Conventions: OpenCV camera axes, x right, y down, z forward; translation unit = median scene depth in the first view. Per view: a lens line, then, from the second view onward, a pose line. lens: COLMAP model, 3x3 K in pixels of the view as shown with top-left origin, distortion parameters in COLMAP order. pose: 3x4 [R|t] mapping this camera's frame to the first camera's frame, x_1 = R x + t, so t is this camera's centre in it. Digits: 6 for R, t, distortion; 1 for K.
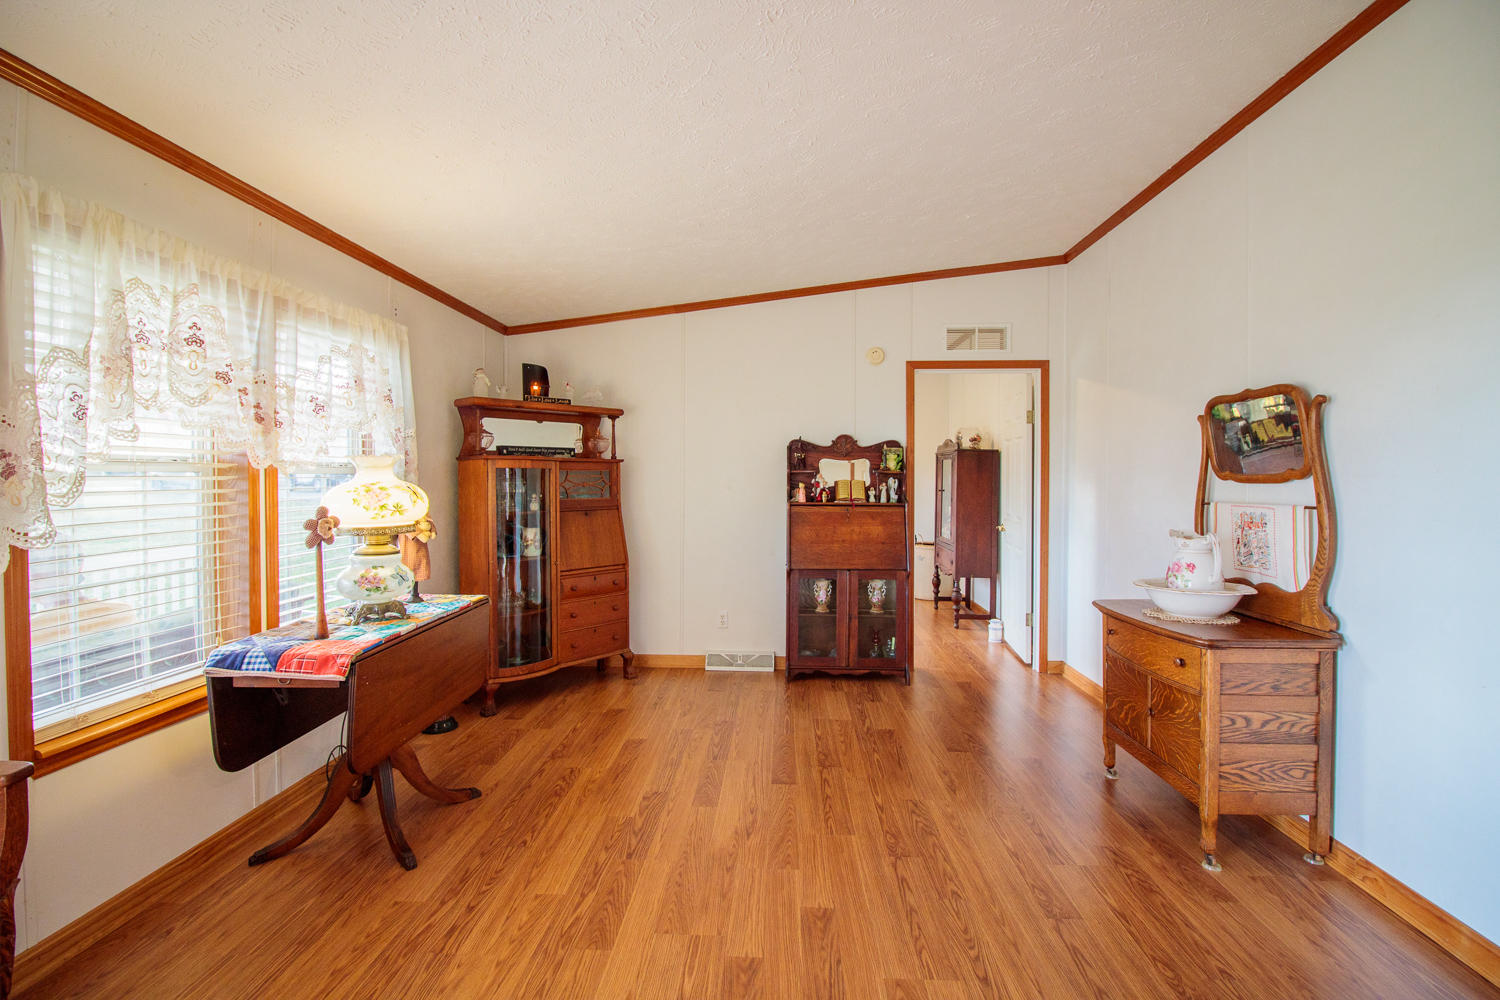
lens RADIAL K [[696.0, 0, 751.8], [0, 696.0, 487.1], [0, 0, 1]] dist [-0.000166, -0.012311]
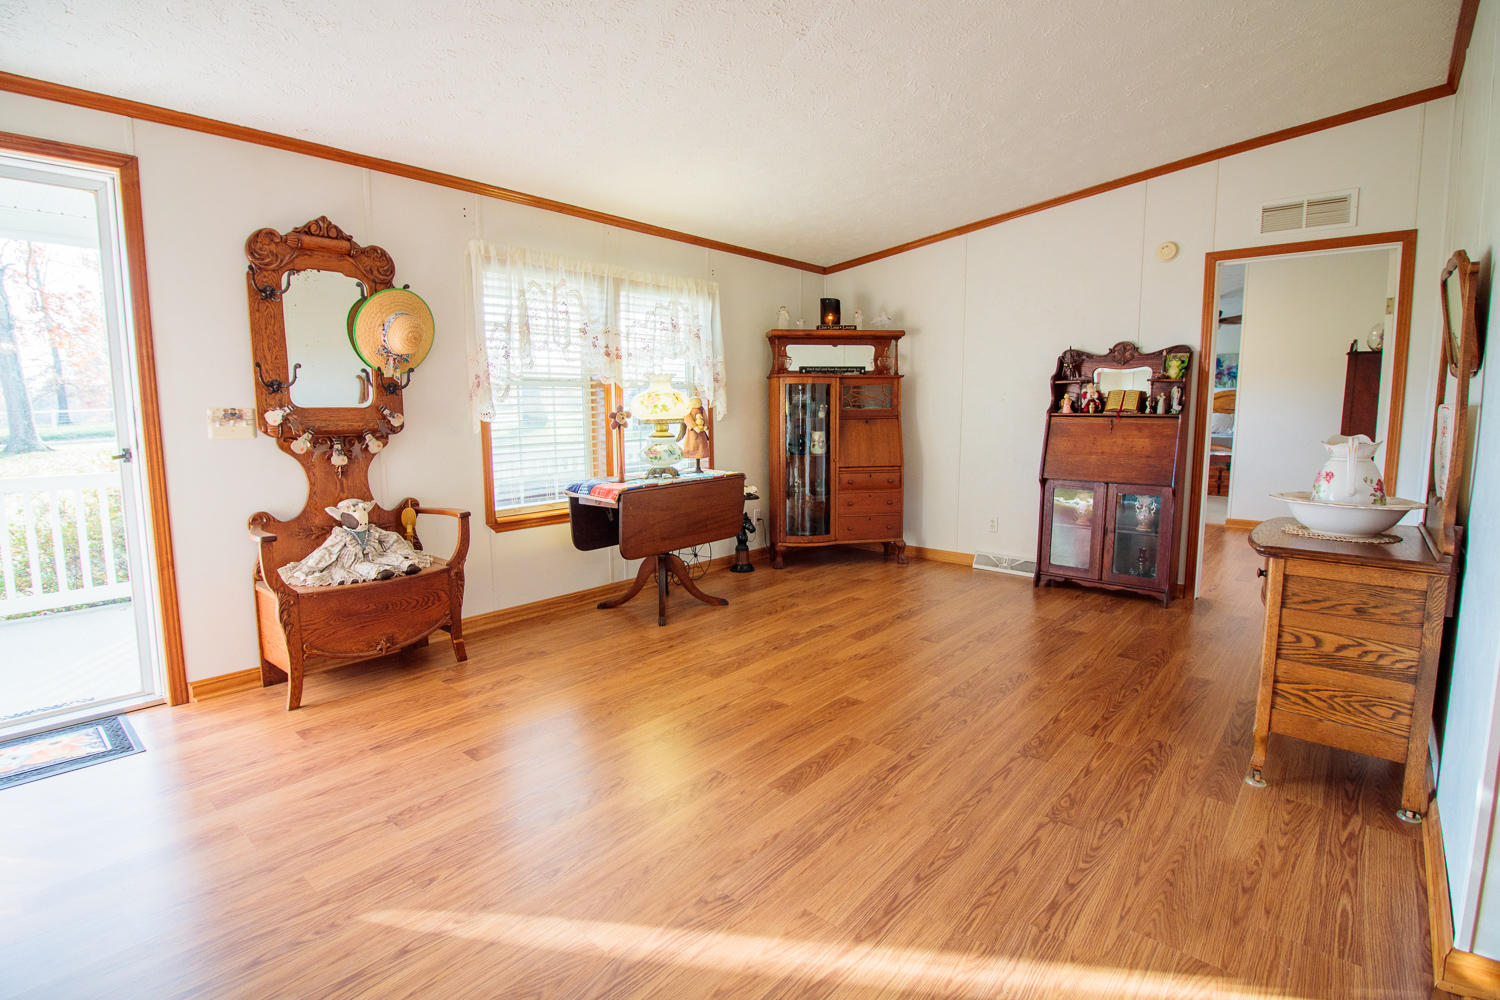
lens RADIAL K [[710.9, 0, 748.6], [0, 710.9, 487.7], [0, 0, 1]] dist [0.000368, -0.013982]
pose [[0.783180, 0.068067, -0.618058, 0.530201], [-0.003142, 0.994411, 0.105534, 0.033152], [0.621787, -0.080710, 0.779017, -0.125745]]
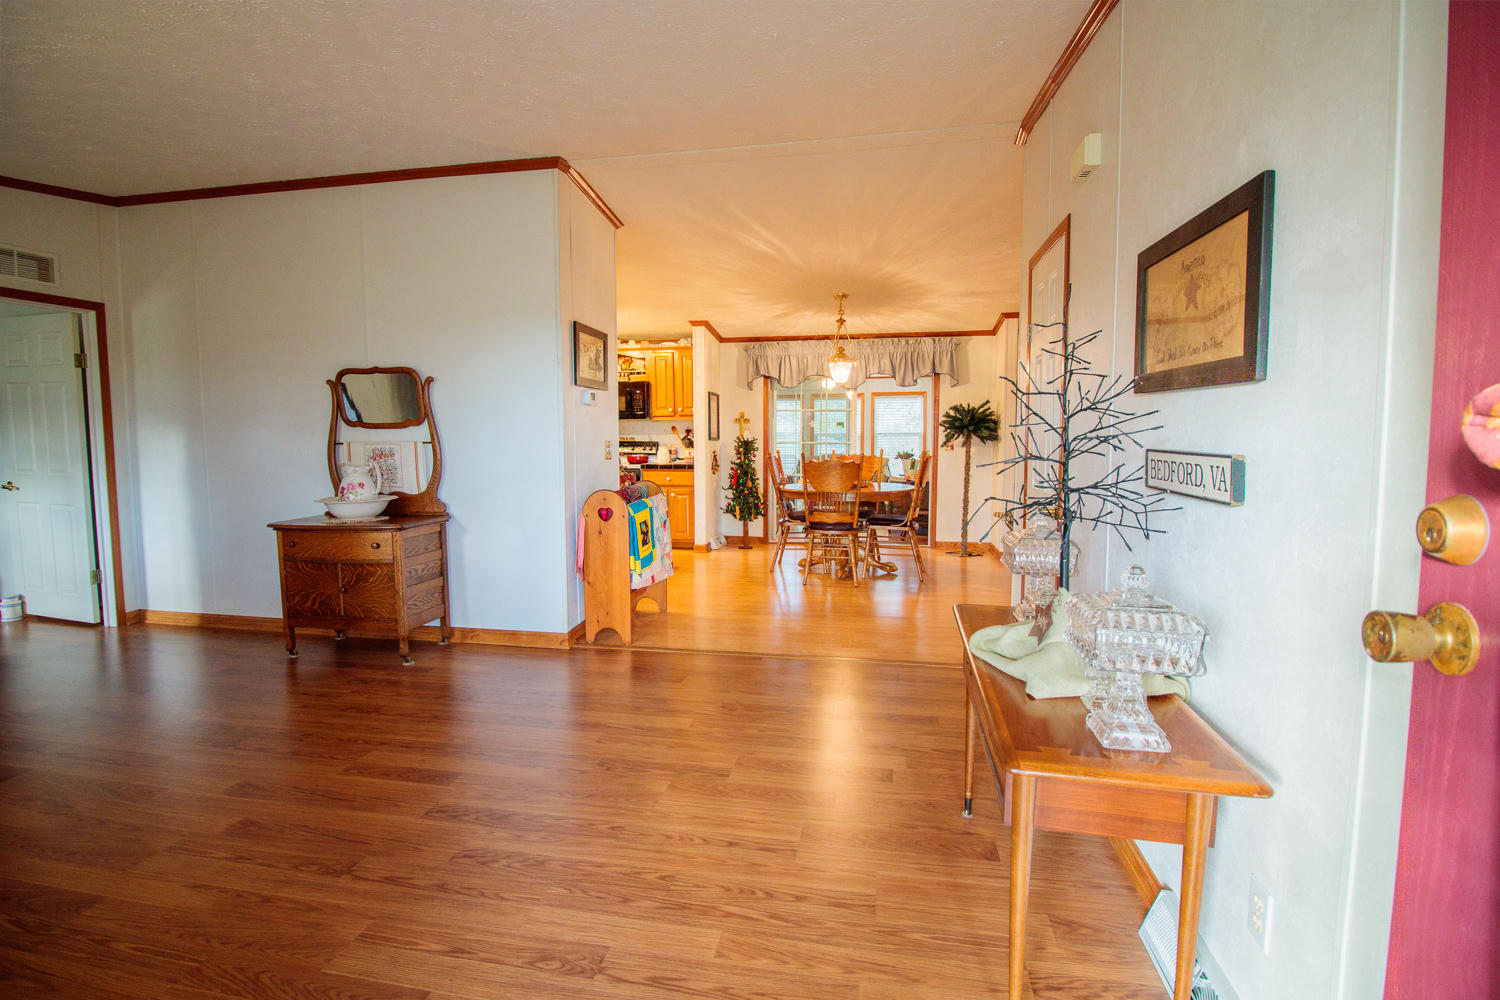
lens RADIAL K [[696.0, 0, 751.8], [0, 696.0, 487.1], [0, 0, 1]] dist [-0.000166, -0.012311]
pose [[0.137766, -0.075629, 0.987573, -0.624075], [0.012123, 0.997135, 0.074670, 0.016100], [-0.990391, 0.001686, 0.138288, -0.025435]]
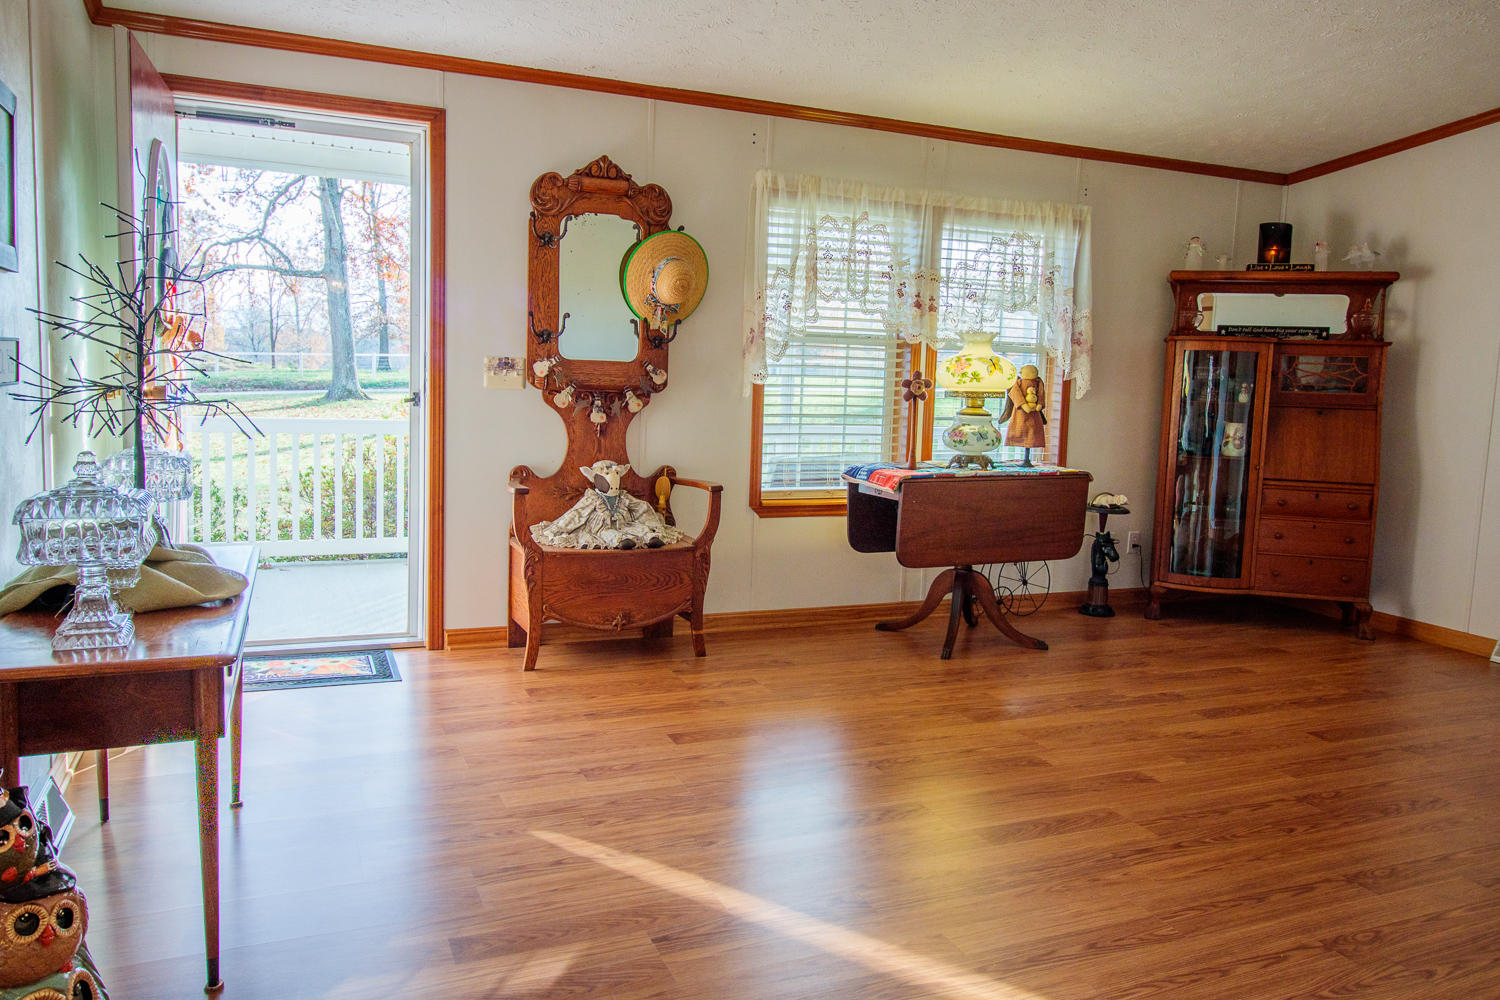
lens RADIAL K [[1086.5, 0, 747.4], [0, 1086.5, 483.9], [0, 0, 1]] dist [0.001866, -0.002657]
pose [[0.434295, 0.112348, -0.893737, 0.834552], [-0.046651, 0.993665, 0.102240, 0.034175], [0.899562, -0.002709, 0.436785, -0.147412]]
